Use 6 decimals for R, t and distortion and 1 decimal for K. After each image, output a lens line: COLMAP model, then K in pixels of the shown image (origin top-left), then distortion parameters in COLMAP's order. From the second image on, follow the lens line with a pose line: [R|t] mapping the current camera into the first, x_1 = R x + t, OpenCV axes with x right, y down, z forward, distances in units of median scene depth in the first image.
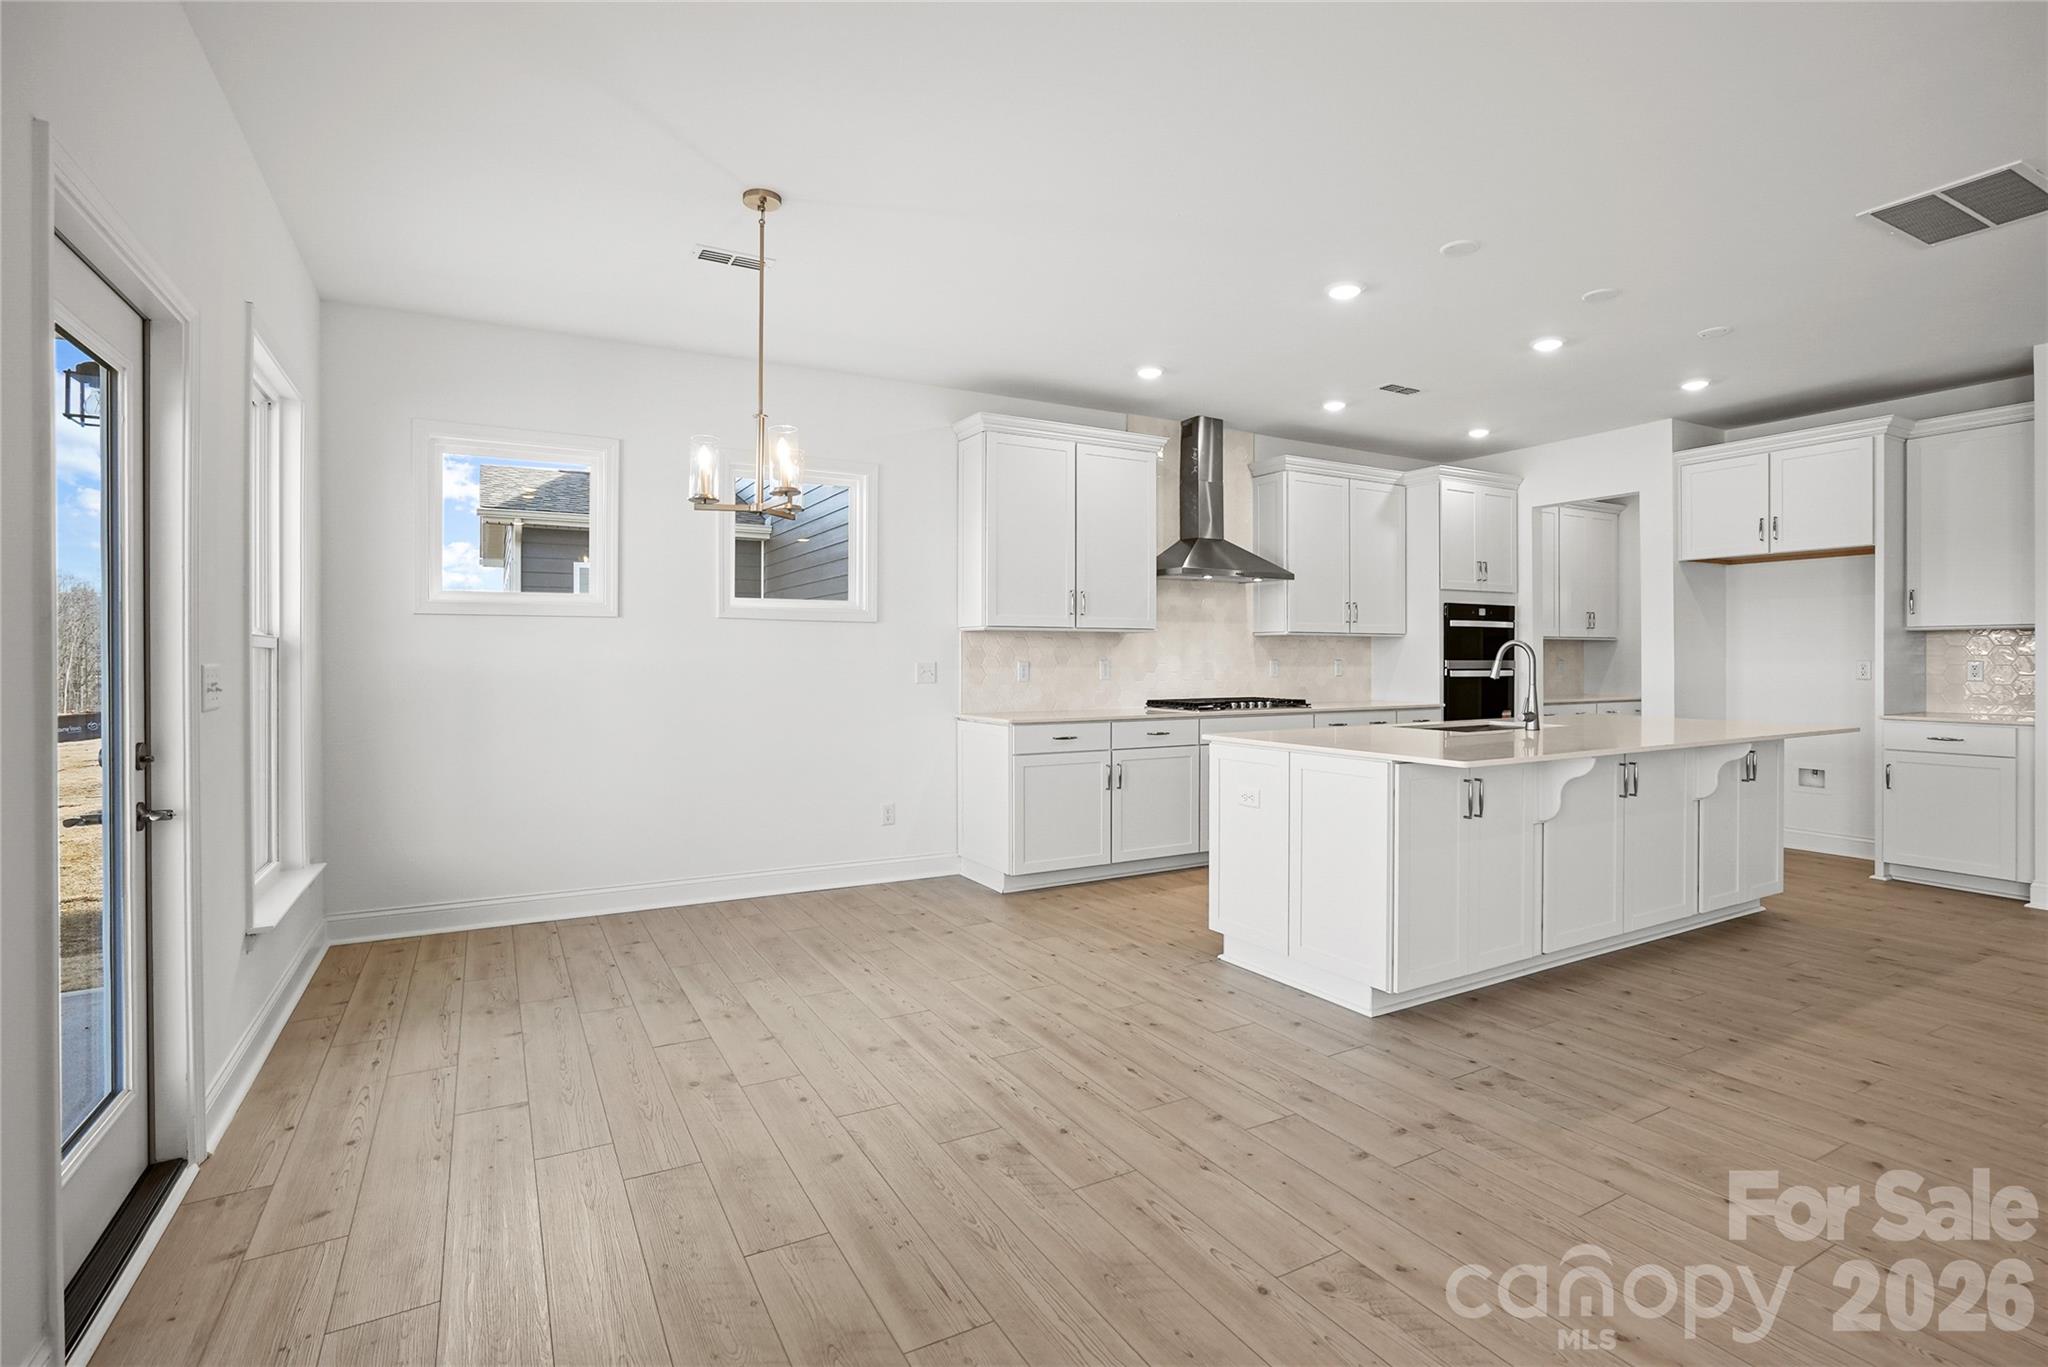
lens RADIAL K [[963.9, 0, 1018.4], [0, 963.9, 662.8], [0, 0, 1]] dist [-0.039948, 0.019553]
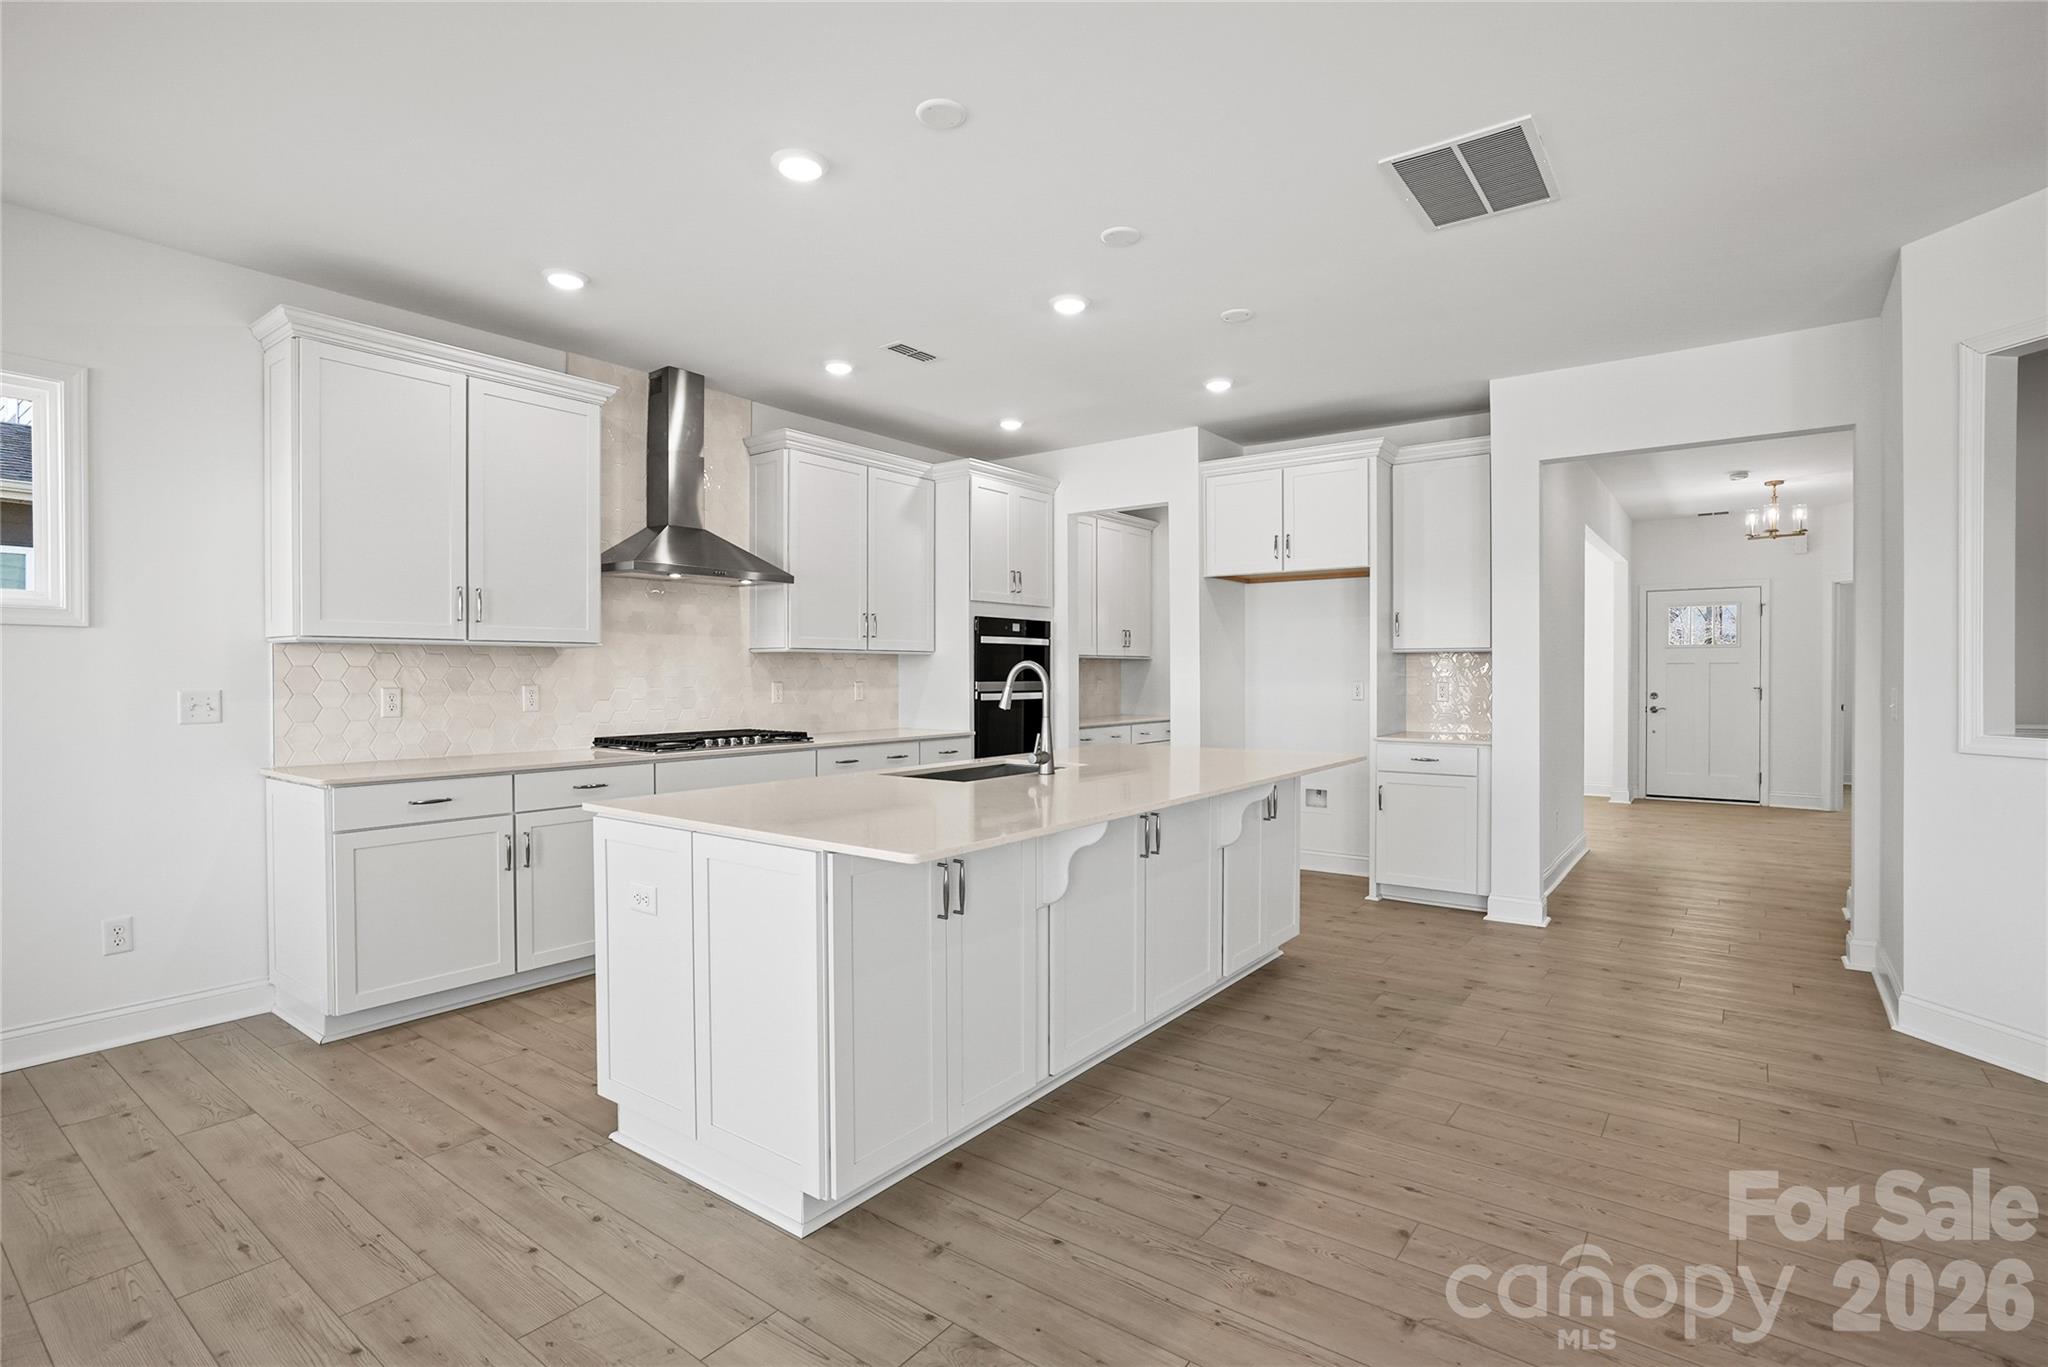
lens RADIAL K [[978.4, 0, 992.2], [0, 978.4, 685.5], [0, 0, 1]] dist [-0.045412, 0.020169]
pose [[0.923639, -0.004922, 0.383231, 0.132900], [0.001778, 0.999962, 0.008557, -0.007826], [-0.383259, -0.007223, 0.923613, 0.189440]]
